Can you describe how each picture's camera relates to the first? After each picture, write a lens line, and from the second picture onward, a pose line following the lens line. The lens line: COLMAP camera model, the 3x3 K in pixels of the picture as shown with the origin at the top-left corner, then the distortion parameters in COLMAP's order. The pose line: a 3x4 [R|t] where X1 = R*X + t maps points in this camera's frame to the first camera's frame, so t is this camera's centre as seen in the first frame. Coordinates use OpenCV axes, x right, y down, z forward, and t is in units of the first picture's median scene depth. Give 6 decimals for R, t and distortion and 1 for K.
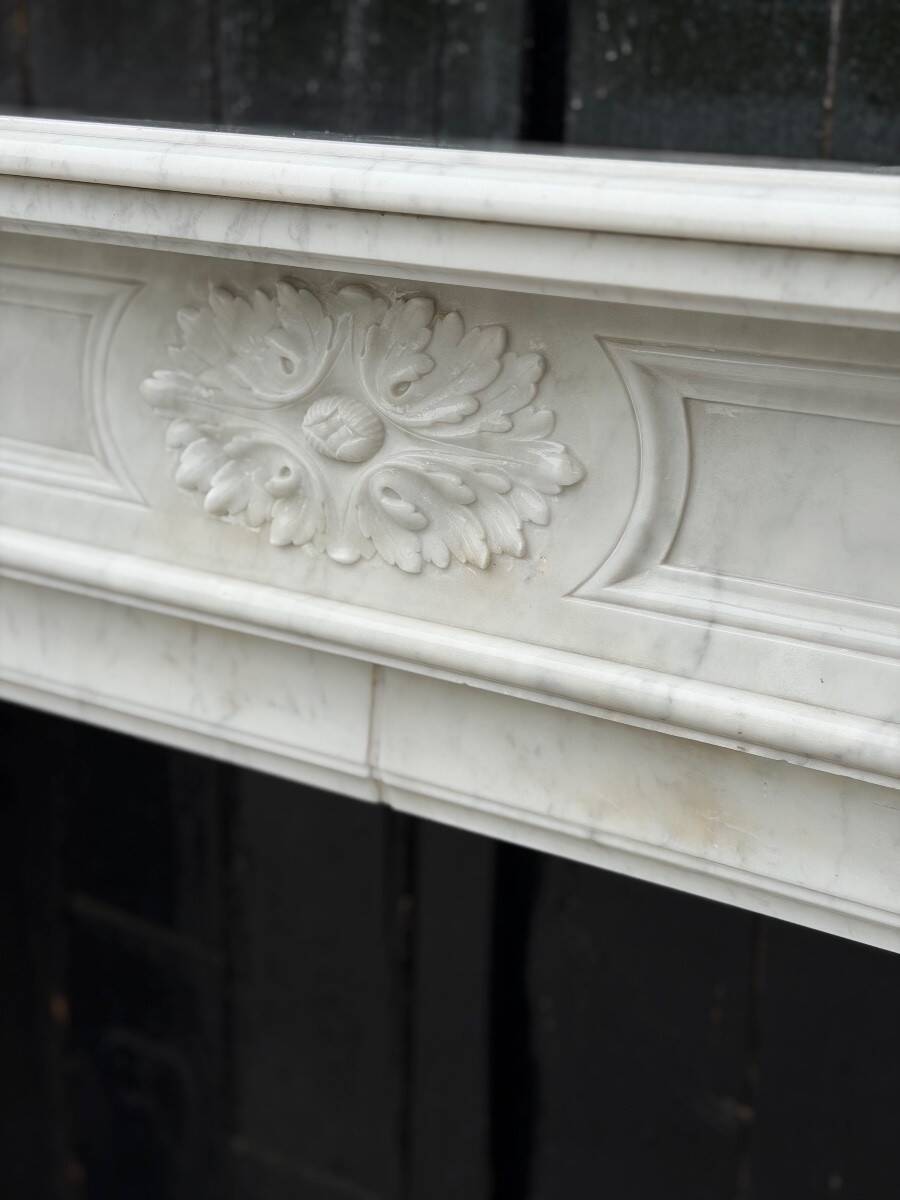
lens RADIAL K [[1684.9, 0, 453.2], [0, 1684.9, 601.7], [0, 0, 1]] dist [0.114473, 0.000000]
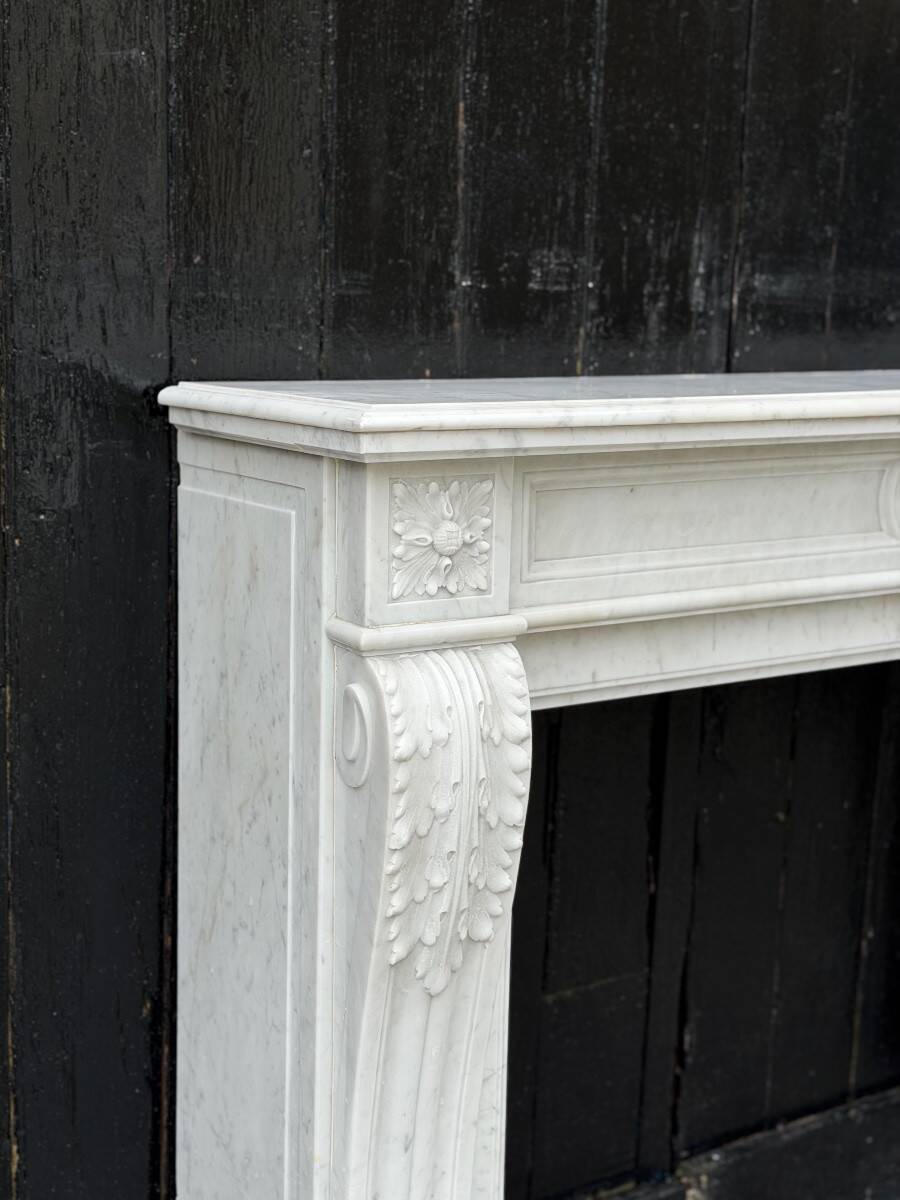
lens RADIAL K [[1684.9, 0, 447.3], [0, 1684.9, 603.6], [0, 0, 1]] dist [0.114473, 0.000000]
pose [[0.440244, -0.208328, 0.873375, -2.636635], [0.250832, 0.962519, 0.103154, -0.399992], [-0.862130, 0.173657, 0.475999, 0.479680]]
